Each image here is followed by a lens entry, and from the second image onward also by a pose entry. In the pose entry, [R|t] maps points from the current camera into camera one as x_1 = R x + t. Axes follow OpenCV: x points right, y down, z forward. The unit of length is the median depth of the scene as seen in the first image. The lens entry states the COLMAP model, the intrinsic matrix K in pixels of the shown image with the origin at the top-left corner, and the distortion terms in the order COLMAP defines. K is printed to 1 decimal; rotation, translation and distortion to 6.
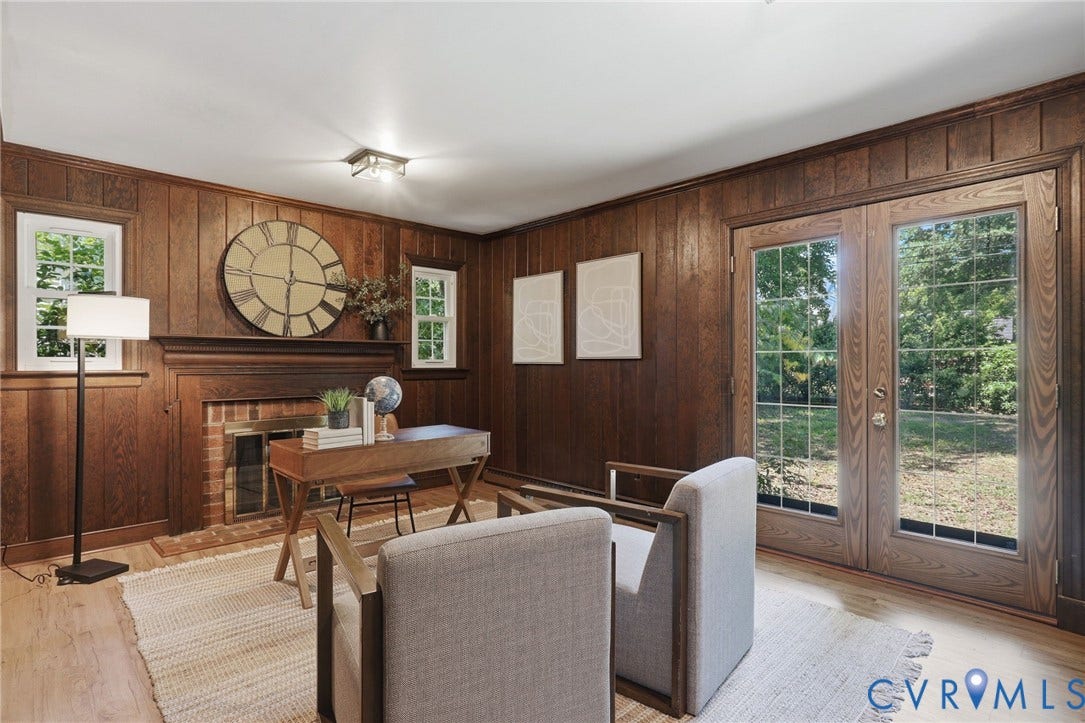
lens RADIAL K [[537.5, 0, 547.5], [0, 537.5, 365.9], [0, 0, 1]] dist [0.000051, 0.001811]
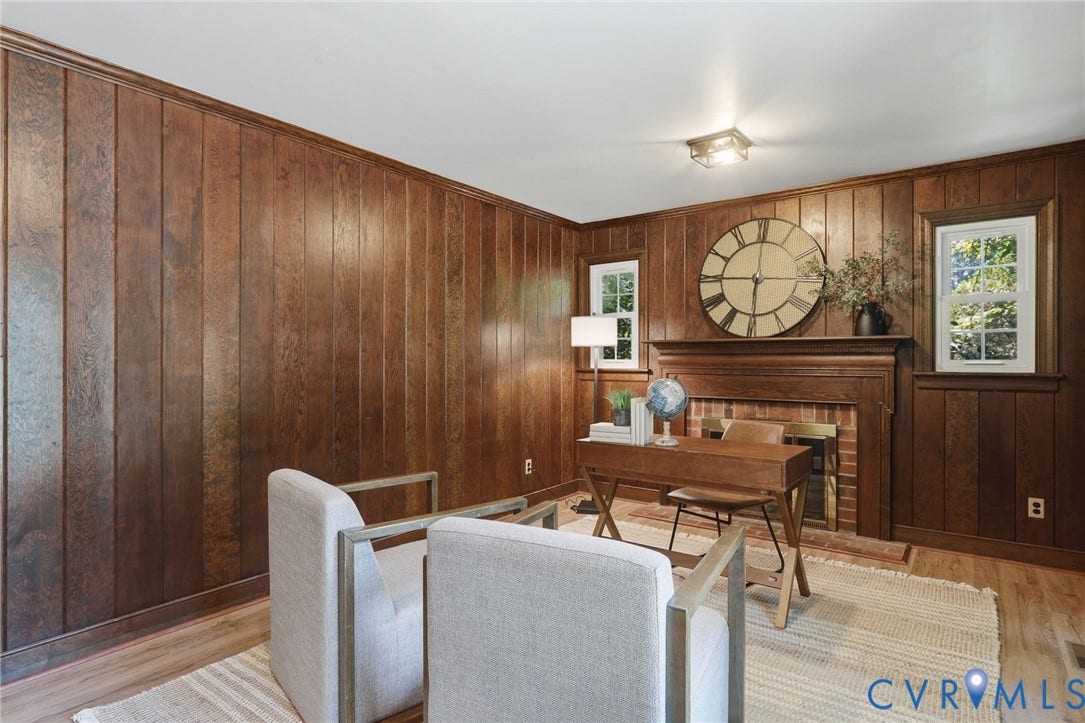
lens RADIAL K [[589.8, 0, 561.9], [0, 589.8, 361.2], [0, 0, 1]] dist [-0.005412, 0.003205]
pose [[0.191071, -0.001035, -0.981576, 0.523784], [-0.009165, 0.999954, -0.002838, -0.004416], [0.981533, 0.009539, 0.191053, 0.469780]]
